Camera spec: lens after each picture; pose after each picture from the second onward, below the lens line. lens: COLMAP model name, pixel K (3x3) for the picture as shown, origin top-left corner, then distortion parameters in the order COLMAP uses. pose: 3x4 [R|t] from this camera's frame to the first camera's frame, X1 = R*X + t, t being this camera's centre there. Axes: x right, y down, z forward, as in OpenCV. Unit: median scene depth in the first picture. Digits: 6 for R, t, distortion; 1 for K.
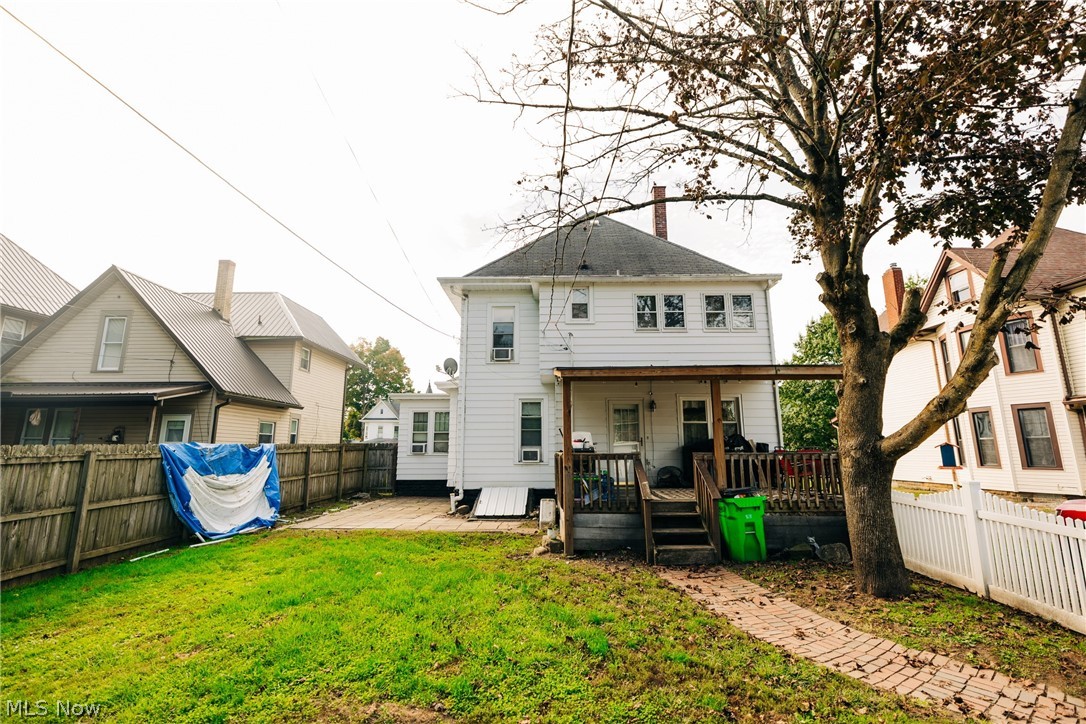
lens RADIAL K [[529.3, 0, 541.7], [0, 529.3, 352.7], [0, 0, 1]] dist [-0.003403, 0.002520]
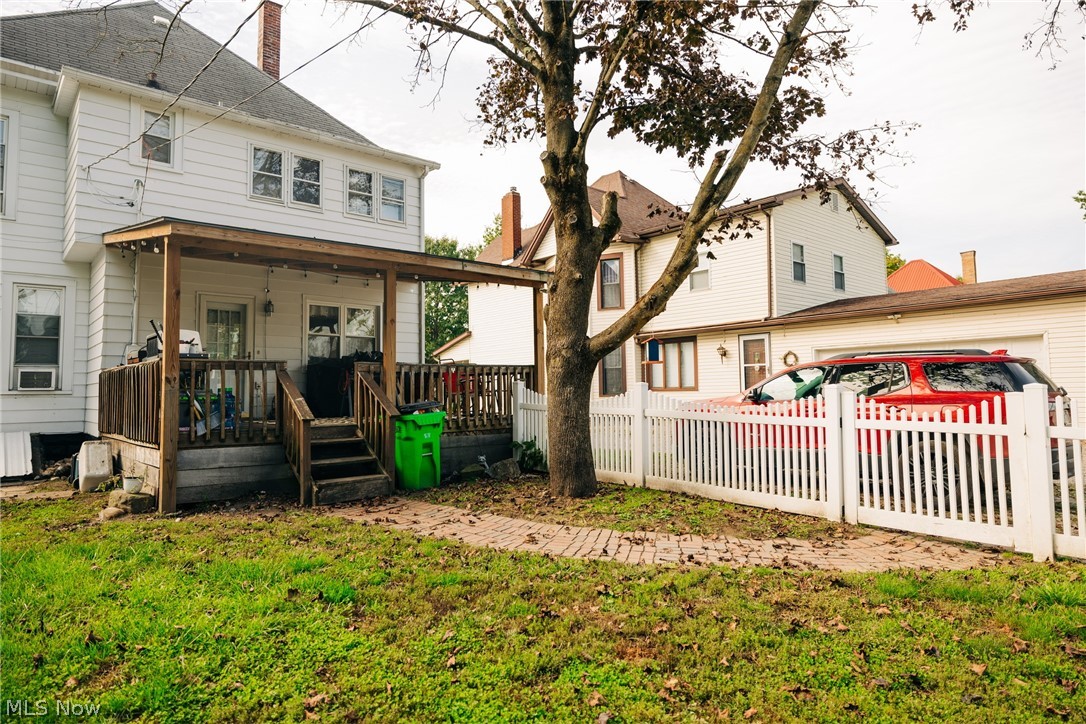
lens RADIAL K [[661.6, 0, 545.8], [0, 661.6, 362.6], [0, 0, 1]] dist [-0.000014, 0.000281]
pose [[0.733768, 0.027465, 0.678845, -0.179794], [-0.107650, 0.991260, 0.076255, 0.097736], [-0.670817, -0.129032, 0.730311, 0.134183]]
